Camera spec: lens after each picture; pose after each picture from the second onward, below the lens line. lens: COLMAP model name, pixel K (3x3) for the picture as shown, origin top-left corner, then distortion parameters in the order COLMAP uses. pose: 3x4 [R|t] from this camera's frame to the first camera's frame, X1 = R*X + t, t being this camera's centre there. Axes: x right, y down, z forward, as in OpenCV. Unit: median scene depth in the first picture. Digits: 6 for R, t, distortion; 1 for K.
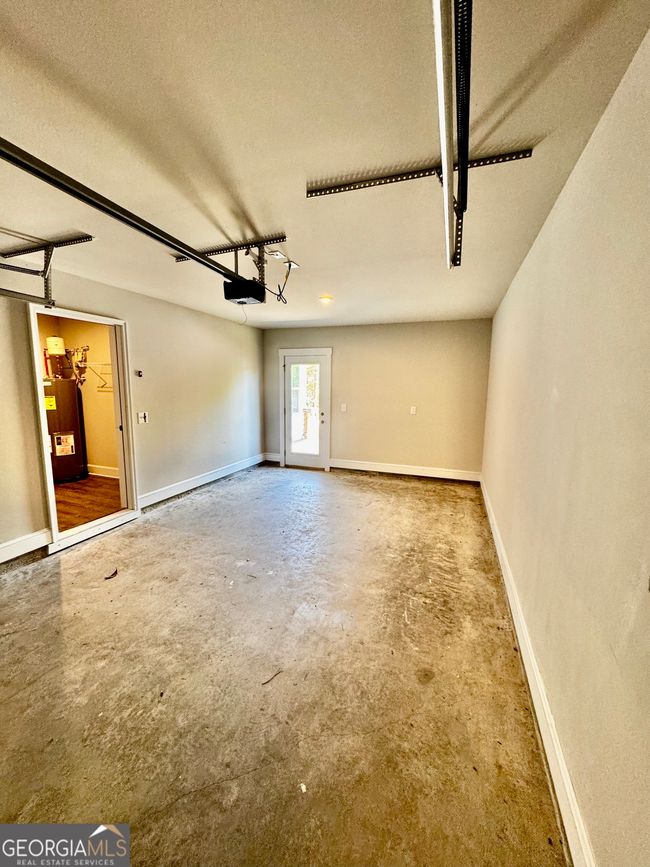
lens RADIAL K [[344.9, 0, 325.0], [0, 344.9, 433.5], [0, 0, 1]] dist [-0.001342, -0.000192]
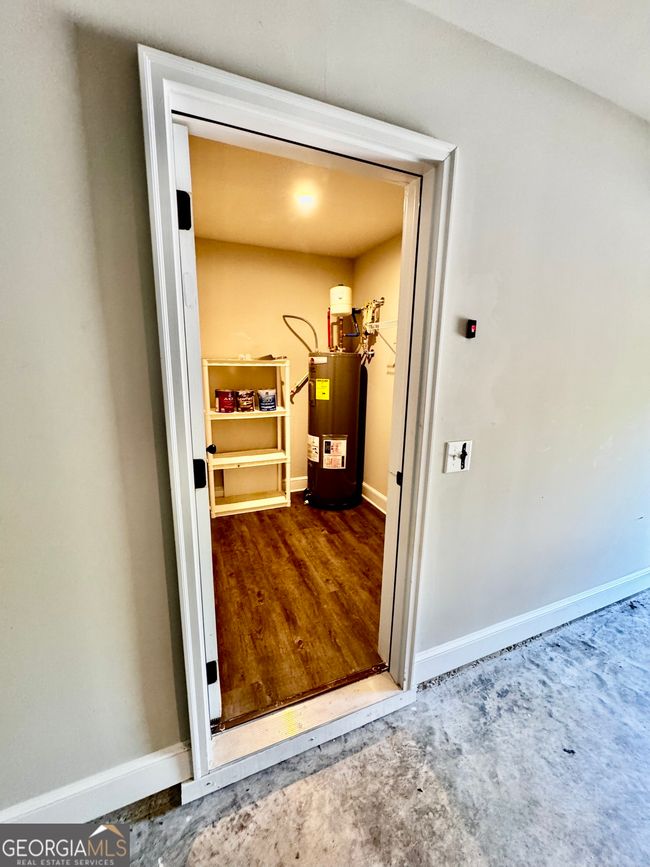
lens RADIAL K [[344.9, 0, 325.0], [0, 344.9, 433.5], [0, 0, 1]] dist [-0.001342, -0.000192]
pose [[0.682272, 0.152114, -0.715099, -0.303645], [-0.109117, 0.988347, 0.106132, -0.074785], [0.722910, 0.005619, 0.690919, 0.535882]]
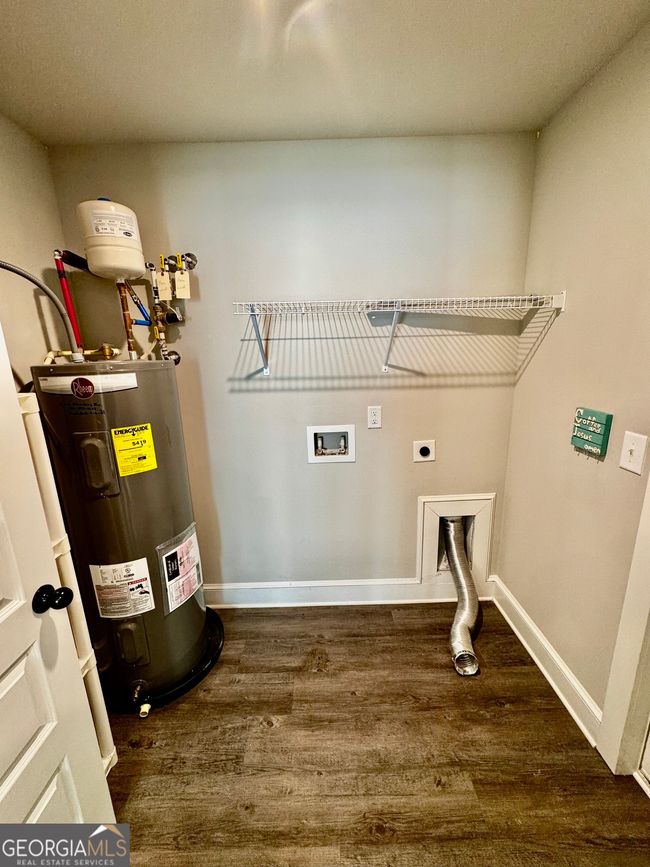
lens RADIAL K [[344.9, 0, 325.0], [0, 344.9, 433.5], [0, 0, 1]] dist [-0.001342, -0.000192]
pose [[0.932784, -0.122669, 0.338920, -0.733885], [0.091200, 0.990032, 0.107328, -0.115606], [-0.348708, -0.069205, 0.934673, 0.673538]]
